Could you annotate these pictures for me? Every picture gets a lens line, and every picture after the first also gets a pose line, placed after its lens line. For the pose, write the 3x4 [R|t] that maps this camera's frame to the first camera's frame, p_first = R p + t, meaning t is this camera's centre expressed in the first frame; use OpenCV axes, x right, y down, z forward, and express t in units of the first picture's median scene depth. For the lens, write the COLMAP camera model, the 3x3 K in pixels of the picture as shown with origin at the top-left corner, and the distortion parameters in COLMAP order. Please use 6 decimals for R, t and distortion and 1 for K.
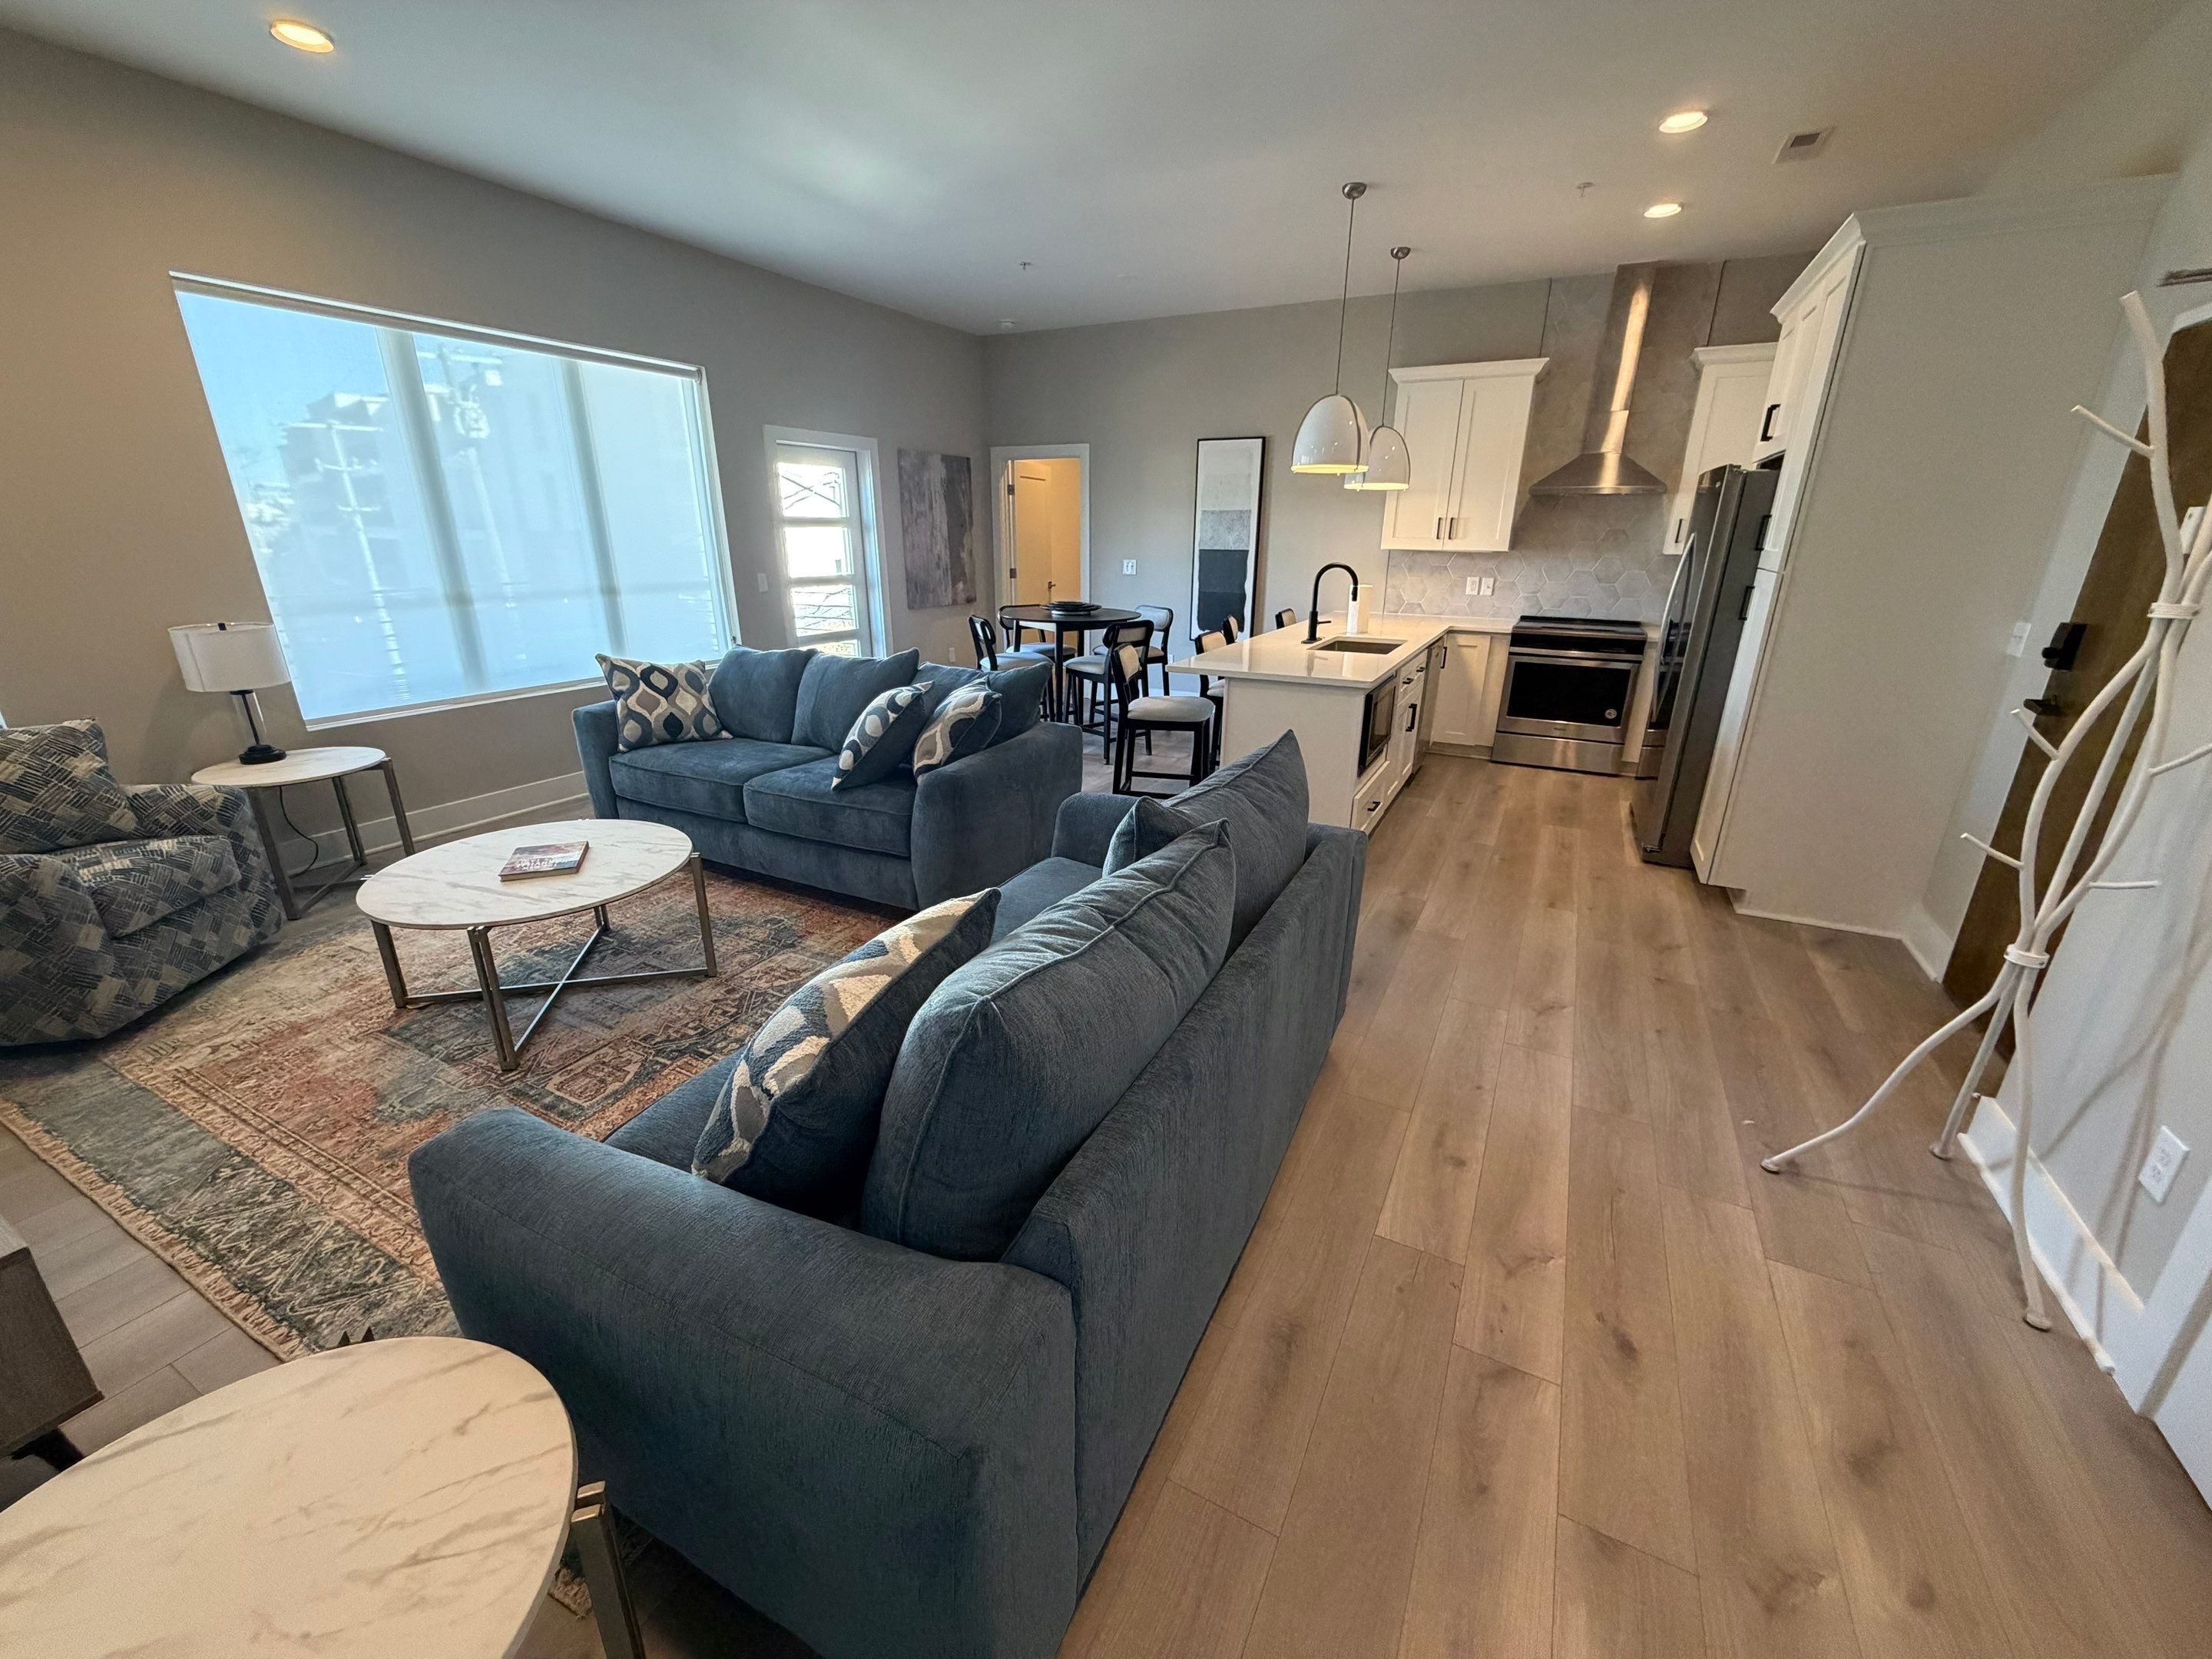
lens RADIAL K [[878.3, 0, 1102.6], [0, 878.3, 829.2], [0, 0, 1]] dist [0.001020, 0.000010]
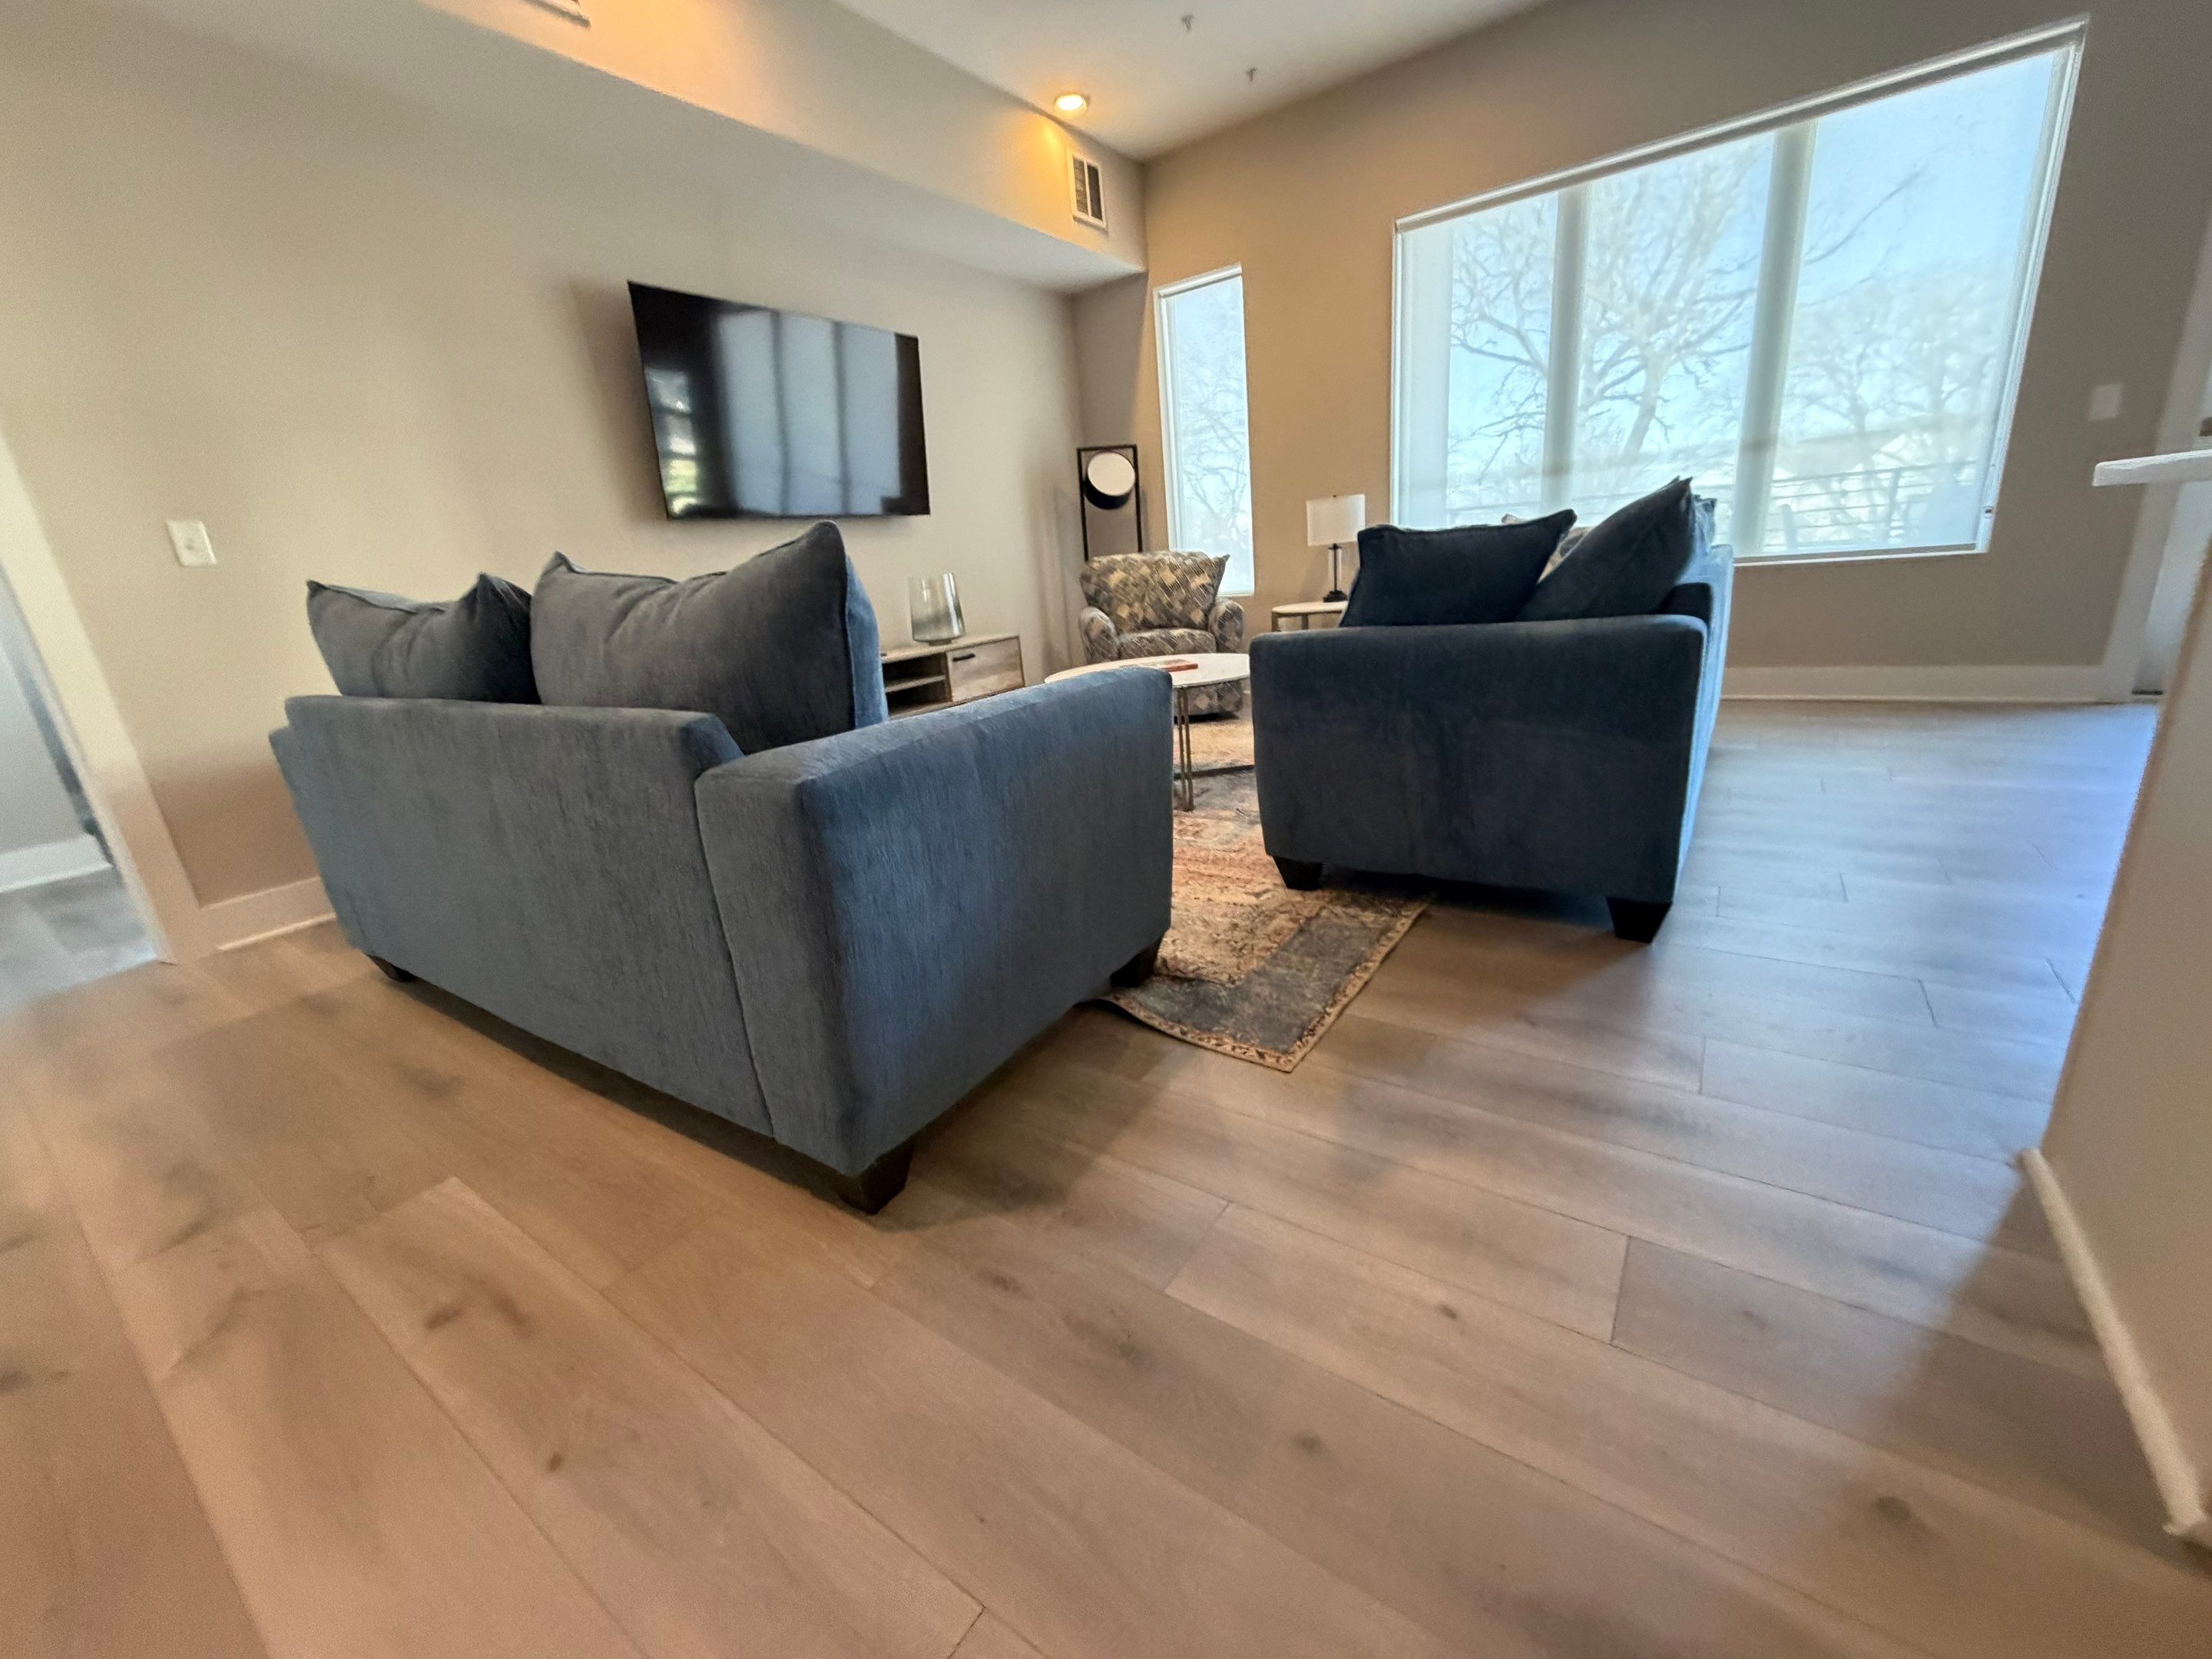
lens RADIAL K [[878.3, 0, 1101.5], [0, 878.3, 826.3], [0, 0, 1]] dist [0.001020, 0.000010]
pose [[-0.125531, 0.290857, -0.948496, 0.315719], [-0.240526, 0.918613, 0.313526, -0.065891], [0.962491, 0.267495, -0.045356, 0.541667]]
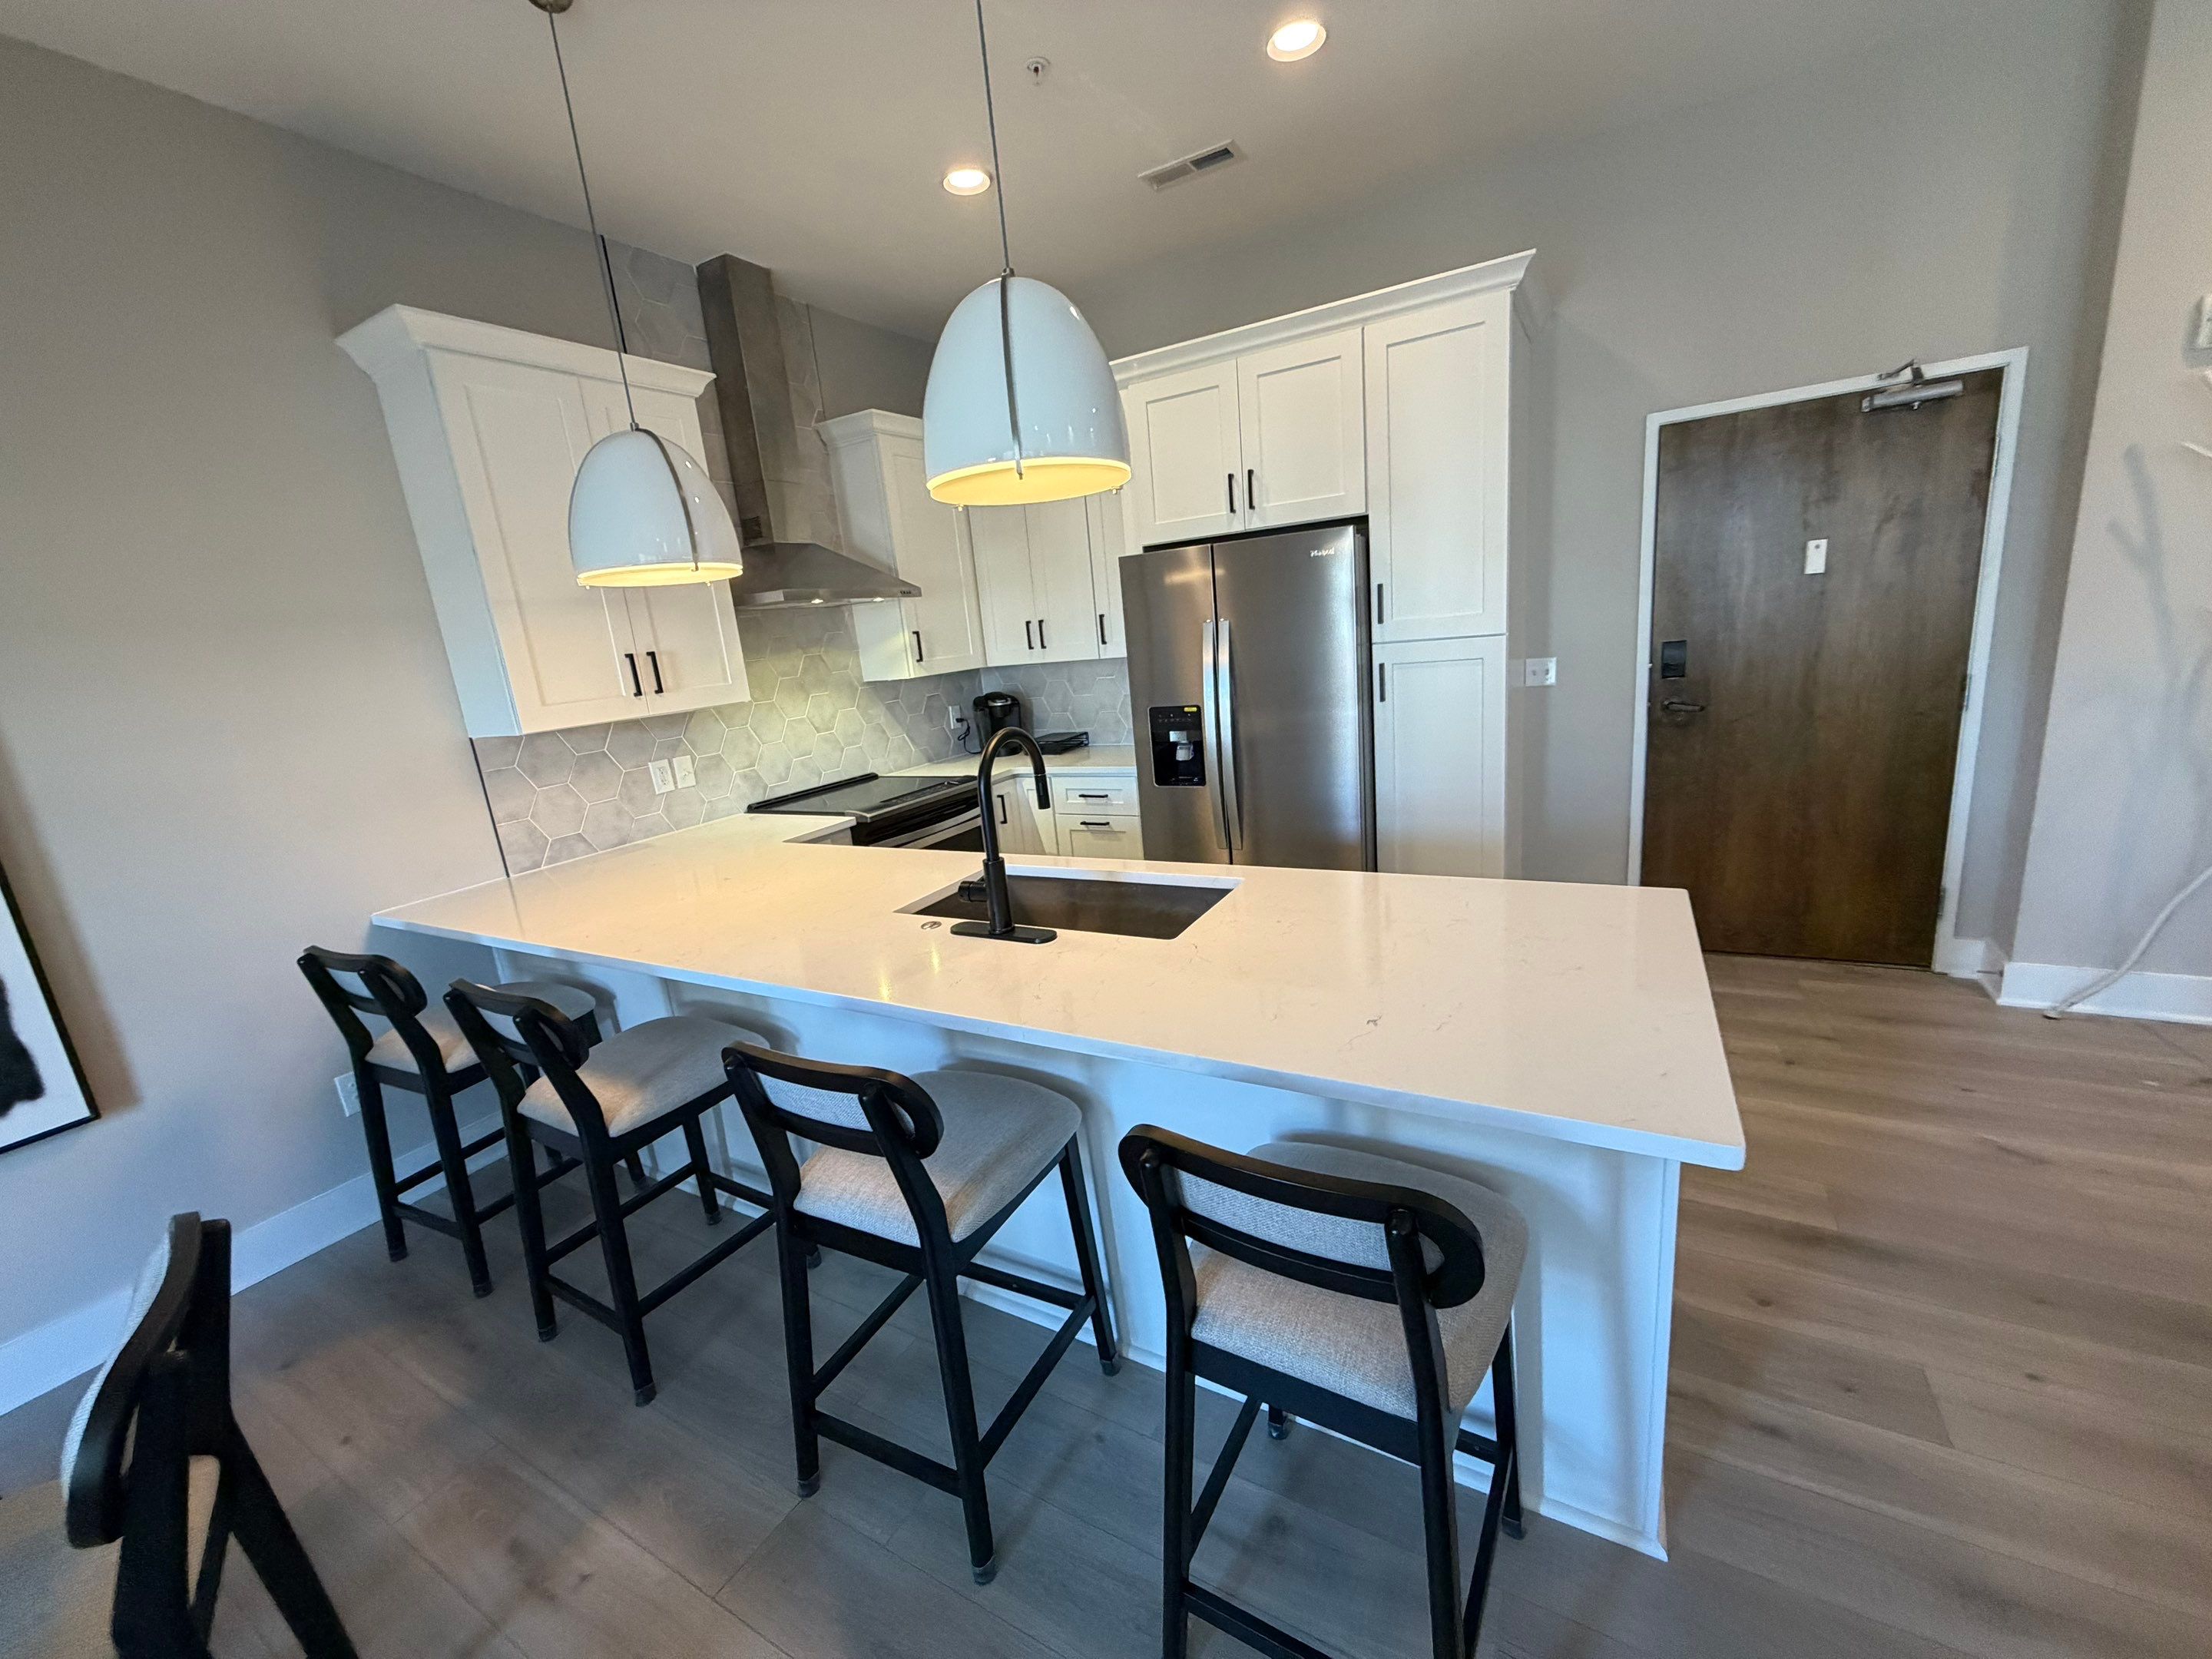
lens RADIAL K [[878.3, 0, 1103.4], [0, 878.3, 831.0], [0, 0, 1]] dist [0.001020, 0.000010]
pose [[0.038740, -0.239425, 0.970142, -0.107032], [0.414637, 0.887193, 0.202396, -0.284173], [-0.909162, 0.394416, 0.133644, 0.812212]]
